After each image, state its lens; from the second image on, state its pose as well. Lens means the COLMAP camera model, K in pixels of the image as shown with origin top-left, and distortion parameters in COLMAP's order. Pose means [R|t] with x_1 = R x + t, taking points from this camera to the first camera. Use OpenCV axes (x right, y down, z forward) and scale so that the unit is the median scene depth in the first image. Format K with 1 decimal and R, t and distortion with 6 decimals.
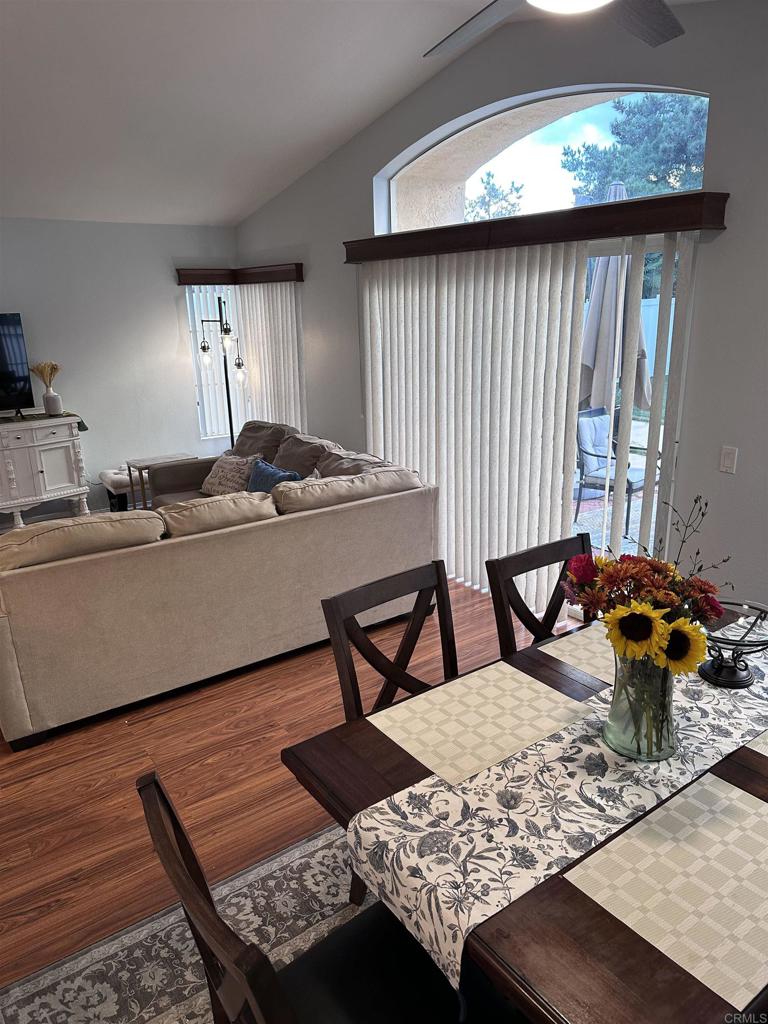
lens RADIAL K [[715.4, 0, 384.0], [0, 715.4, 512.0], [0, 0, 1]] dist [0.088304, -0.142844]
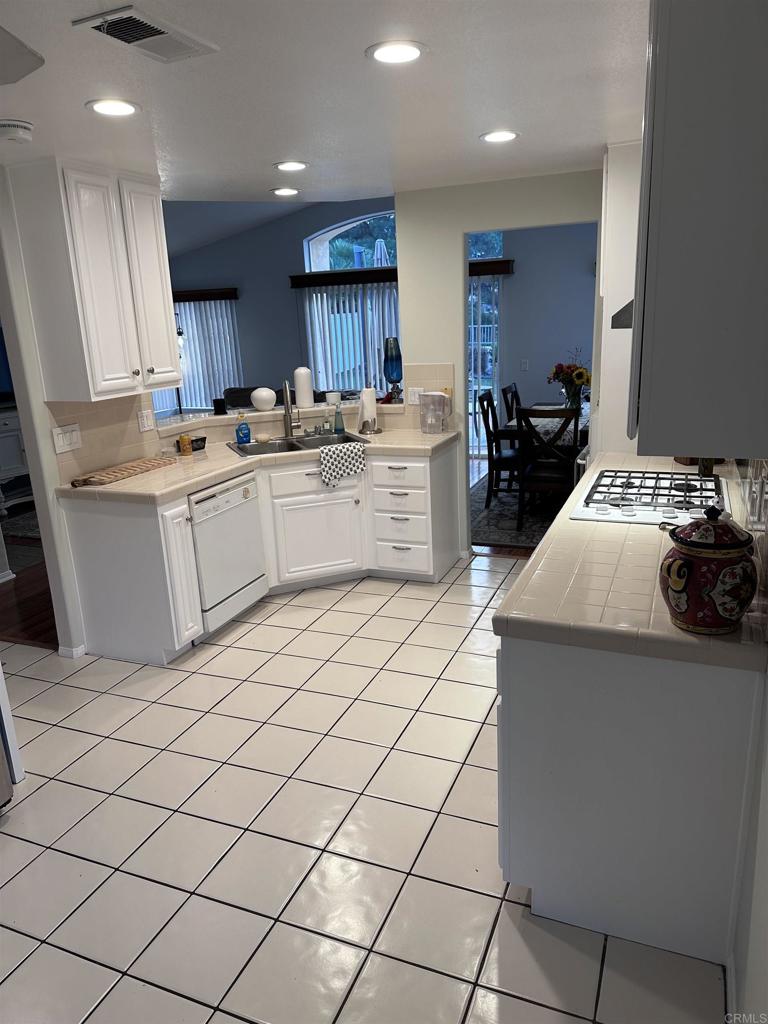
lens RADIAL K [[715.4, 0, 384.0], [0, 715.4, 512.0], [0, 0, 1]] dist [0.088304, -0.142844]
pose [[0.854153, -0.154797, 0.496448, -1.221307], [0.169769, 0.985367, 0.015155, 0.285684], [-0.491529, 0.071337, 0.867934, -0.837381]]
